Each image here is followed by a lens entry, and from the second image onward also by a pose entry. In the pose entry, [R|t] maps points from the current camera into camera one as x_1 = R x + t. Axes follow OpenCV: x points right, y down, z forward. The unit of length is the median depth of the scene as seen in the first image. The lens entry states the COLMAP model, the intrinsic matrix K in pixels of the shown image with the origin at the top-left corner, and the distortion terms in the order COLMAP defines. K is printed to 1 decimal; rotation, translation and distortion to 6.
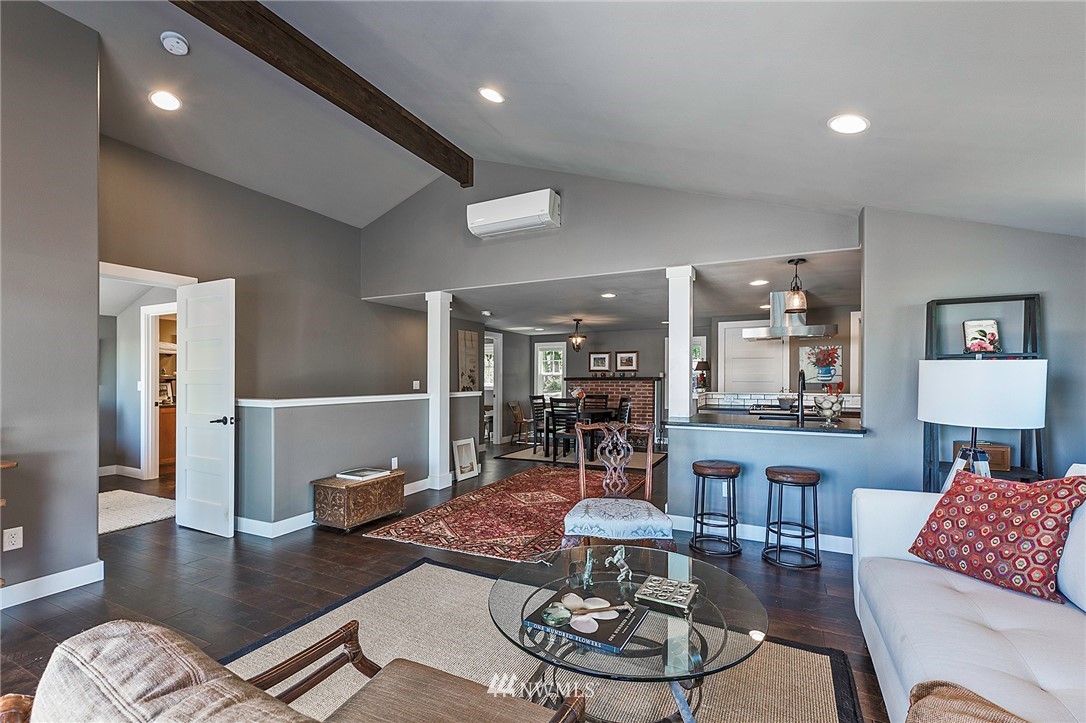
lens RADIAL K [[470.6, 0, 543.9], [0, 470.6, 379.0], [0, 0, 1]] dist [0.000376, -0.000001]
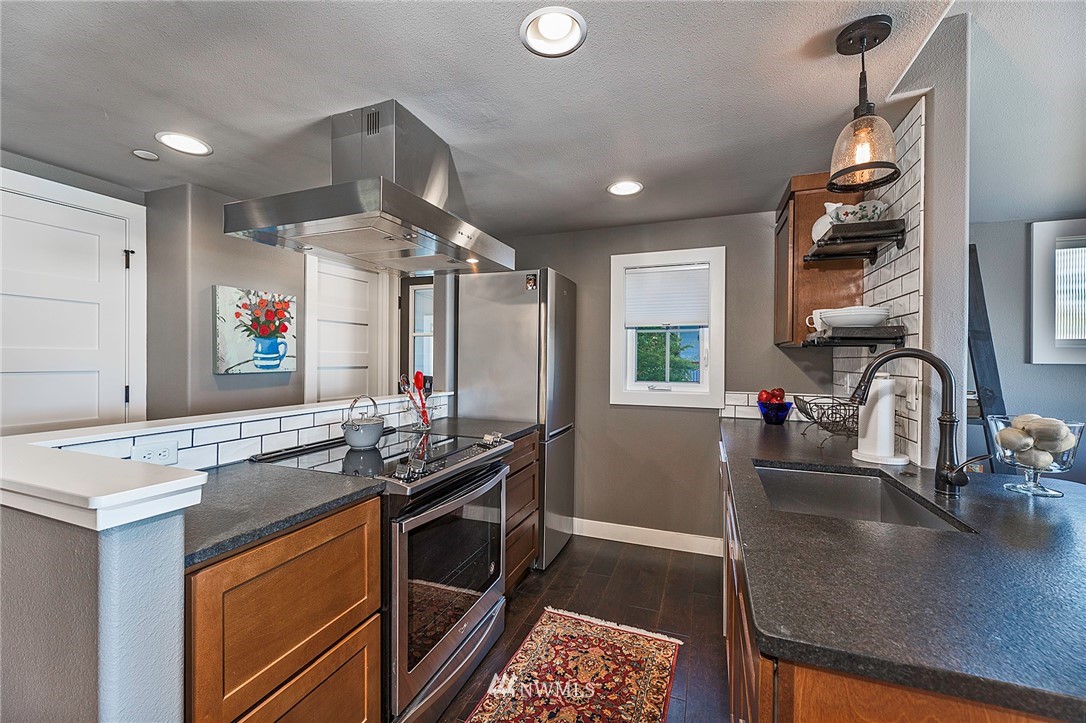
lens RADIAL K [[436.3, 0, 541.5], [0, 436.3, 361.3], [0, 0, 1]] dist [0.000807, 0.000413]
pose [[-0.100839, -0.004050, 0.994894, 0.147111], [-0.003743, 0.999986, 0.003692, -0.005444], [-0.994896, -0.003351, -0.100853, 0.783788]]
